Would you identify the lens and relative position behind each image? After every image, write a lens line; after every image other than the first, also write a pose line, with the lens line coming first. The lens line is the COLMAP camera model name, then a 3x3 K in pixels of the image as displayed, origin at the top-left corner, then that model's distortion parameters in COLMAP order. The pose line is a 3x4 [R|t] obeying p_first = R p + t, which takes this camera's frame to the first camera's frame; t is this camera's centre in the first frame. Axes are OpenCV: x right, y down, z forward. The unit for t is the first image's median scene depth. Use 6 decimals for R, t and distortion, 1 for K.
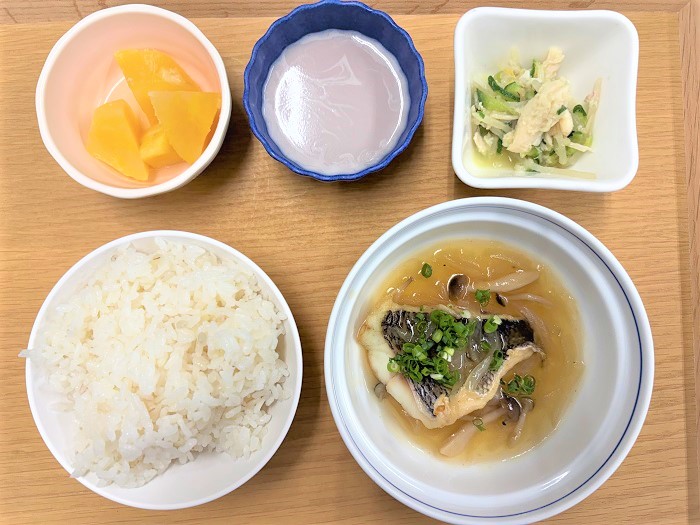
lens RADIAL K [[540.3, 0, 350.0], [0, 540.3, 262.5], [0, 0, 1]] dist [0.000463, -0.003940]
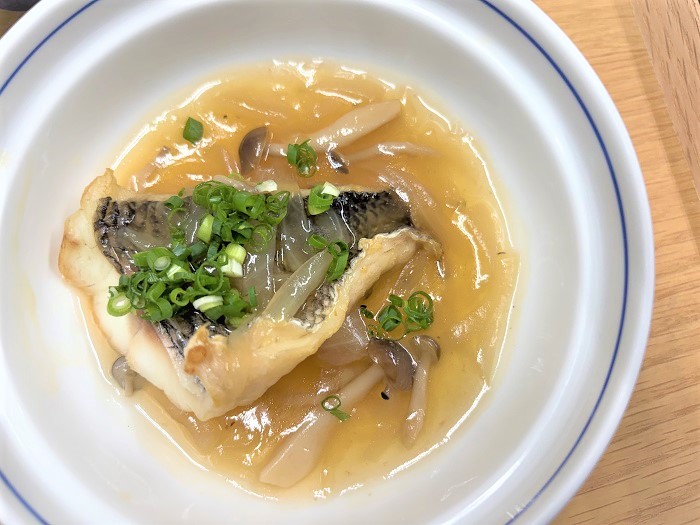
lens RADIAL K [[540.3, 0, 350.0], [0, 540.3, 262.5], [0, 0, 1]] dist [0.000463, -0.003940]
pose [[0.985121, -0.158915, 0.065447, 0.245635], [0.168151, 0.969945, -0.175873, 0.266460], [-0.035531, 0.184261, 0.982235, 0.509145]]
